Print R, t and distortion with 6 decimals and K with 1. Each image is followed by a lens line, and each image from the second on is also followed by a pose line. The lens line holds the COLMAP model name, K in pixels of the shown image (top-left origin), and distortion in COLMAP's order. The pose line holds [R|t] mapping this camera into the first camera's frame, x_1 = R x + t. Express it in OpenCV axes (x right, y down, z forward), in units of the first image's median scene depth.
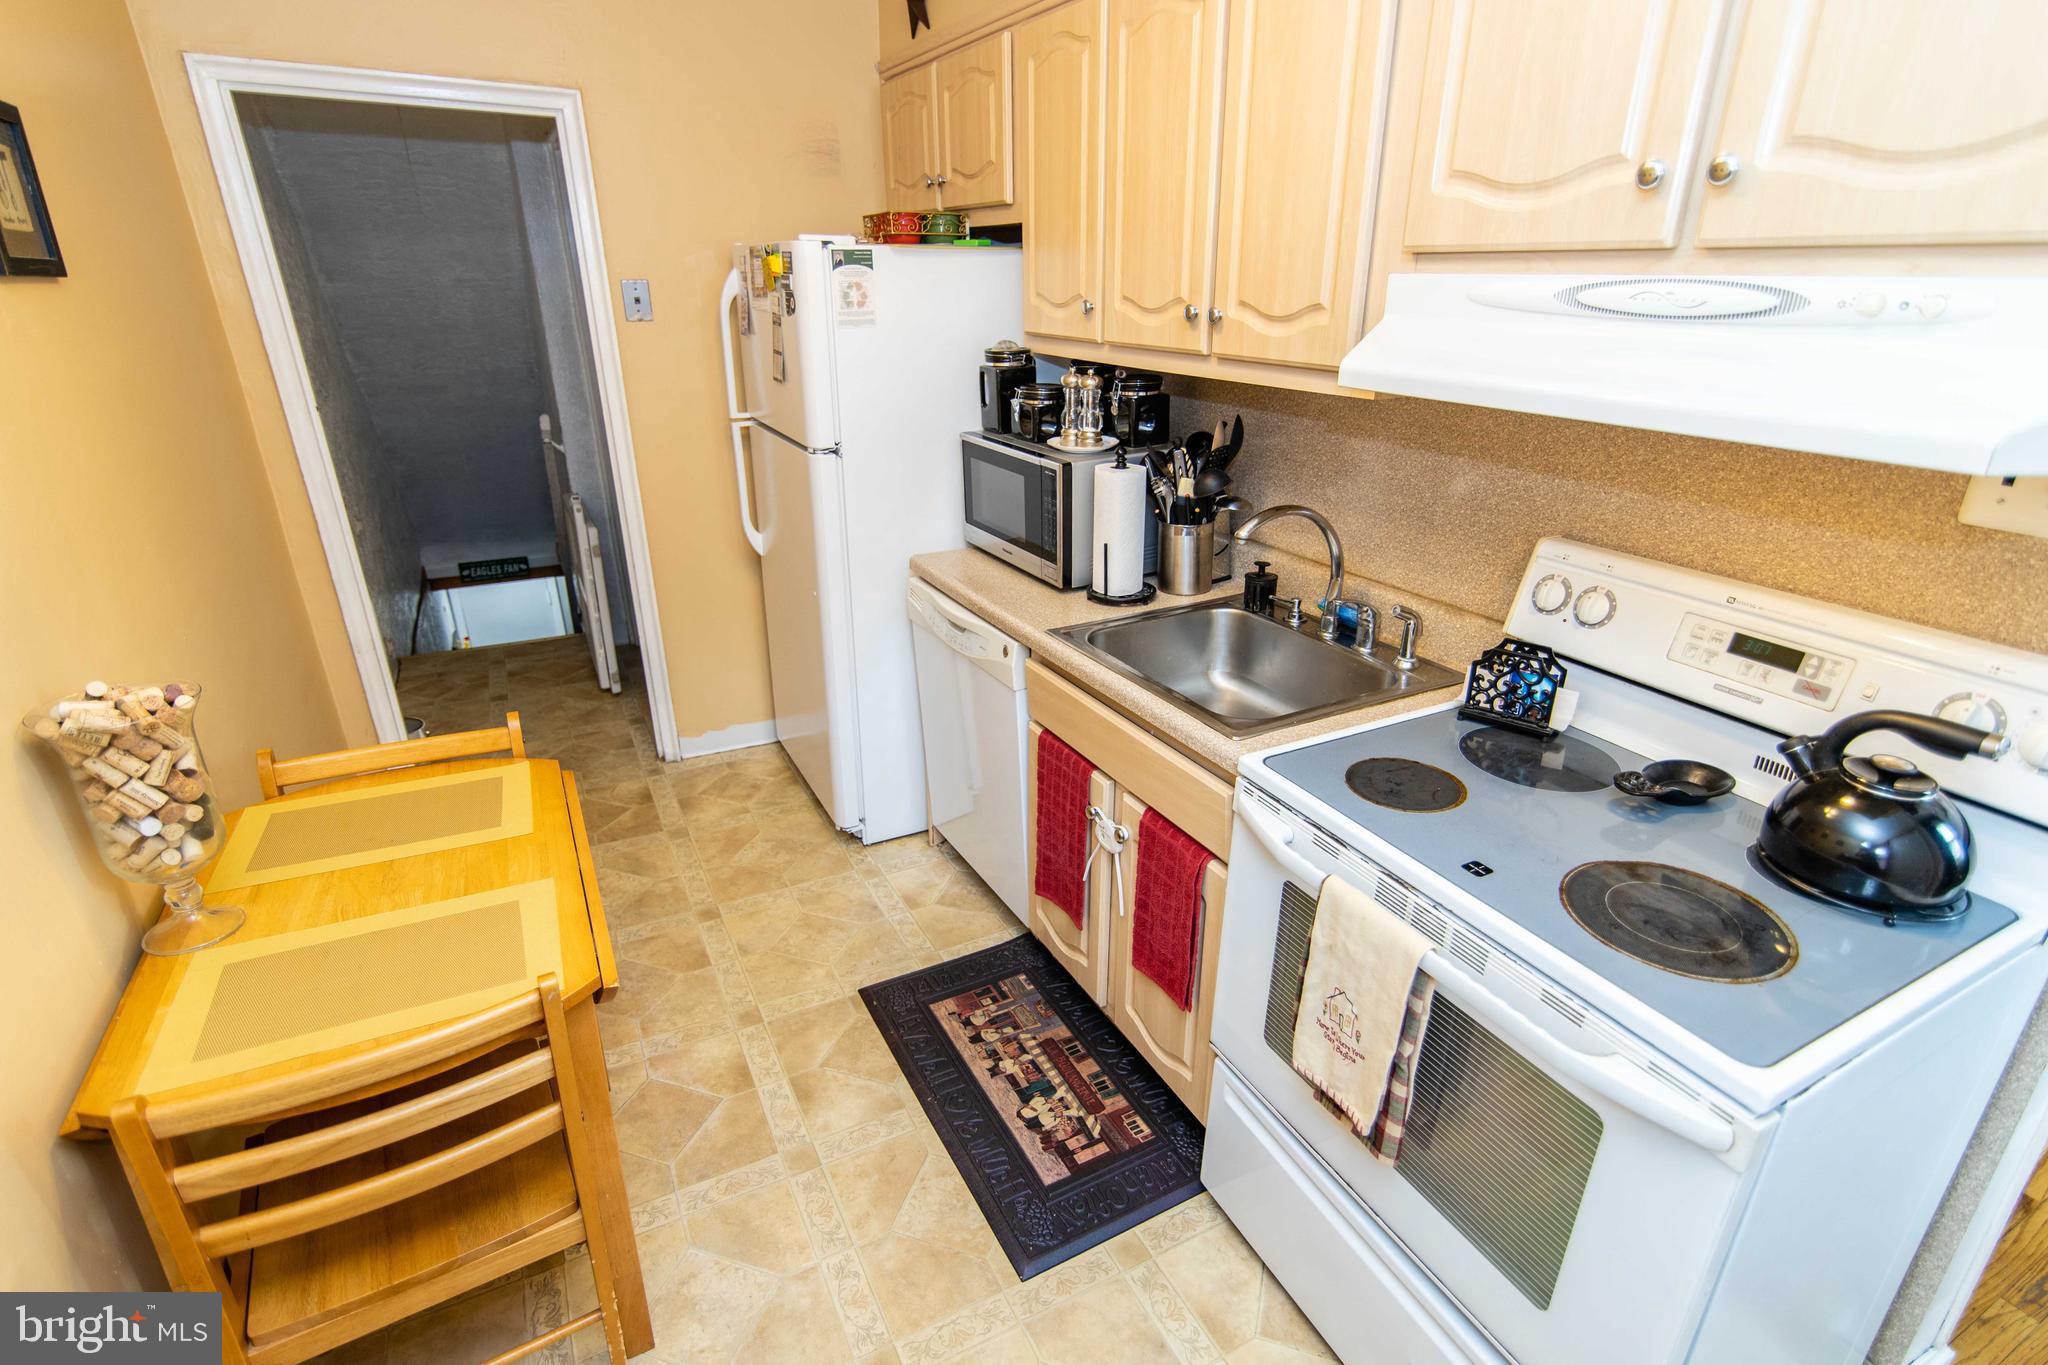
lens RADIAL K [[1002.5, 0, 1021.0], [0, 1002.5, 678.2], [0, 0, 1]] dist [0.004736, -0.001009]
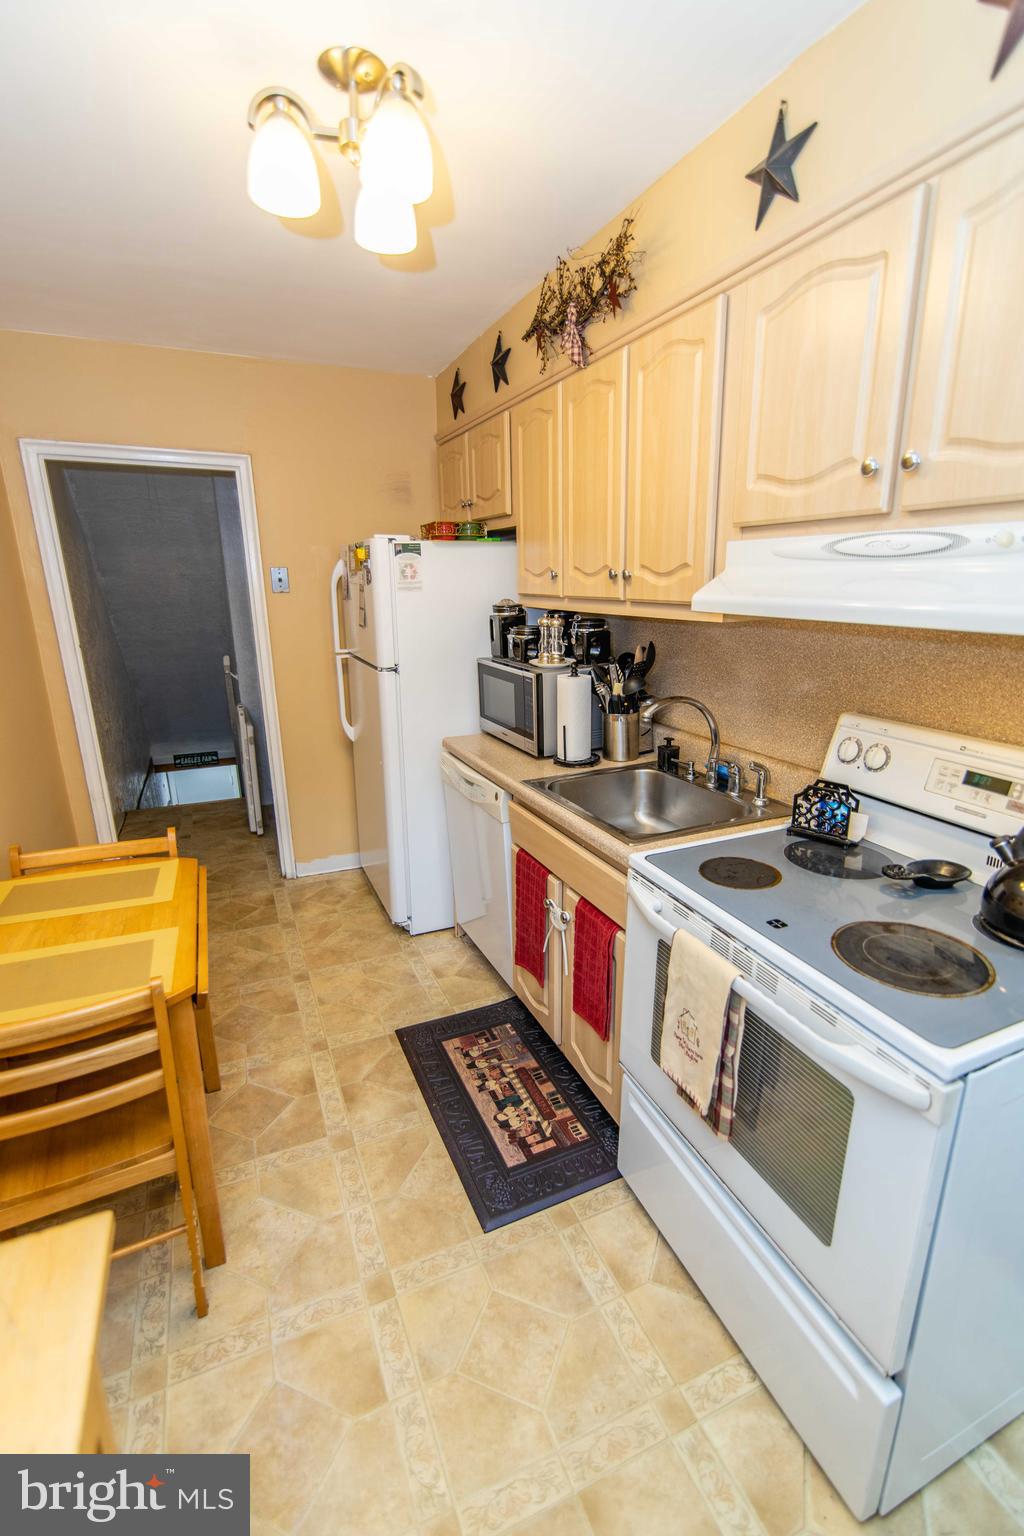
lens RADIAL K [[691.7, 0, 504.4], [0, 691.7, 766.3], [0, 0, 1]] dist [0.001851, 0.000502]
pose [[0.997105, 0.007399, -0.075682, 0.086711], [-0.016049, 0.993312, -0.114342, 0.053942], [0.074330, 0.115225, 0.990554, -0.031690]]
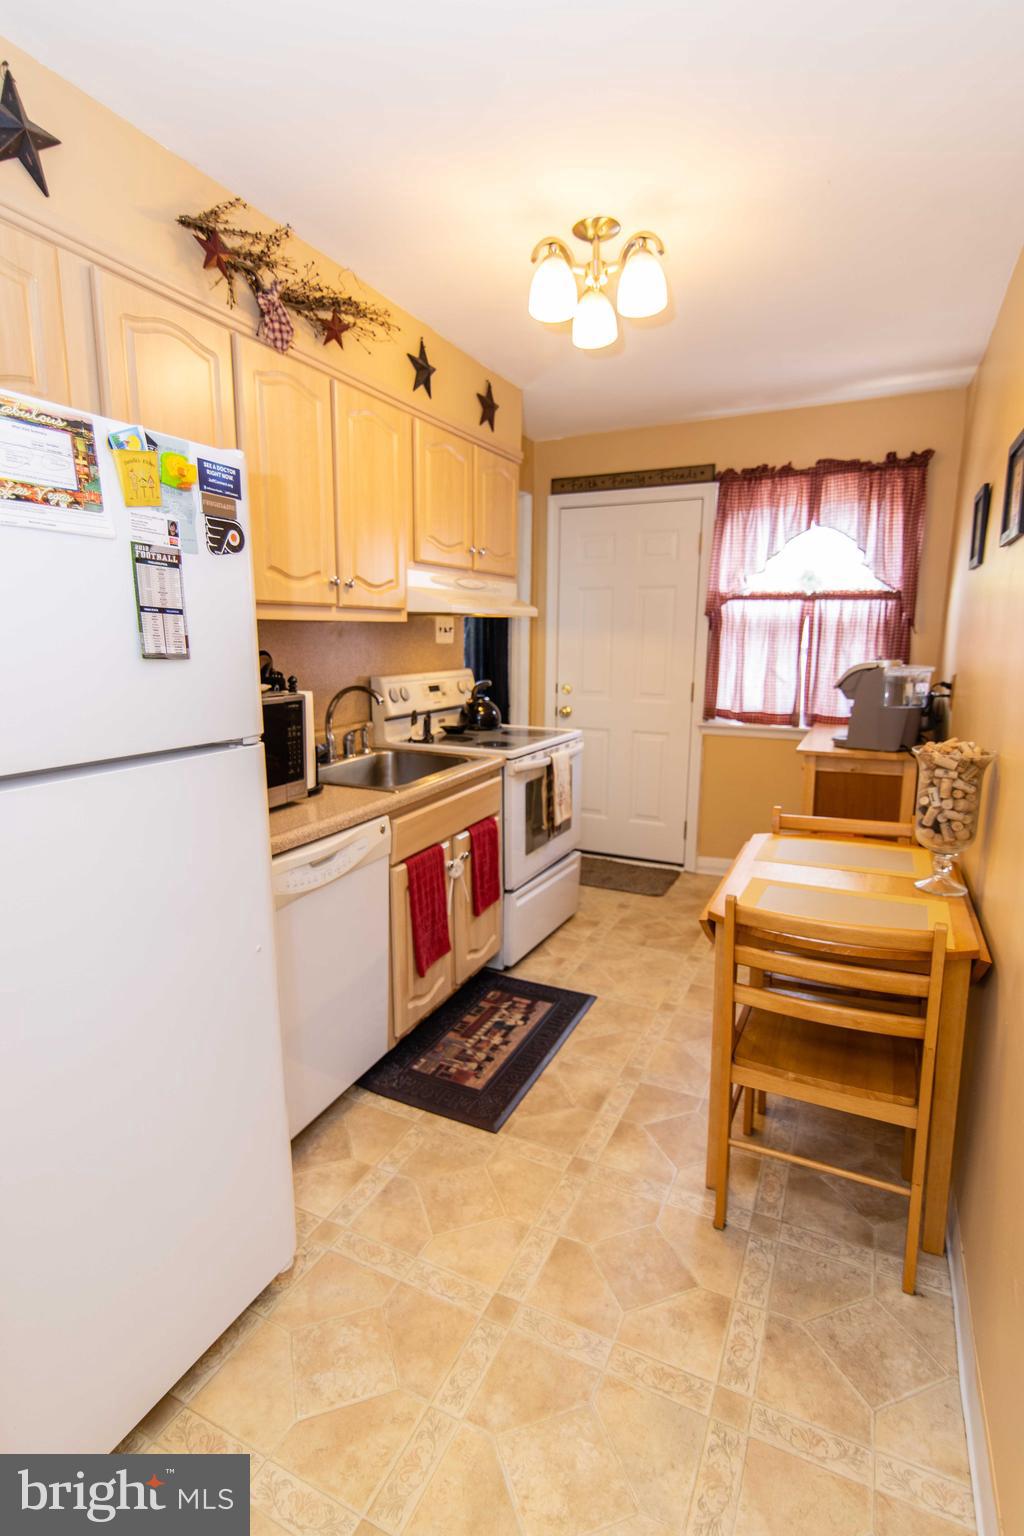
lens RADIAL K [[751.9, 0, 509.0], [0, 751.9, 767.7], [0, 0, 1]] dist [0.004736, -0.001009]
pose [[-0.599970, -0.141302, 0.787445, -1.000093], [0.299993, 0.872722, 0.385175, -0.485474], [-0.741647, 0.467322, -0.481218, 1.522252]]
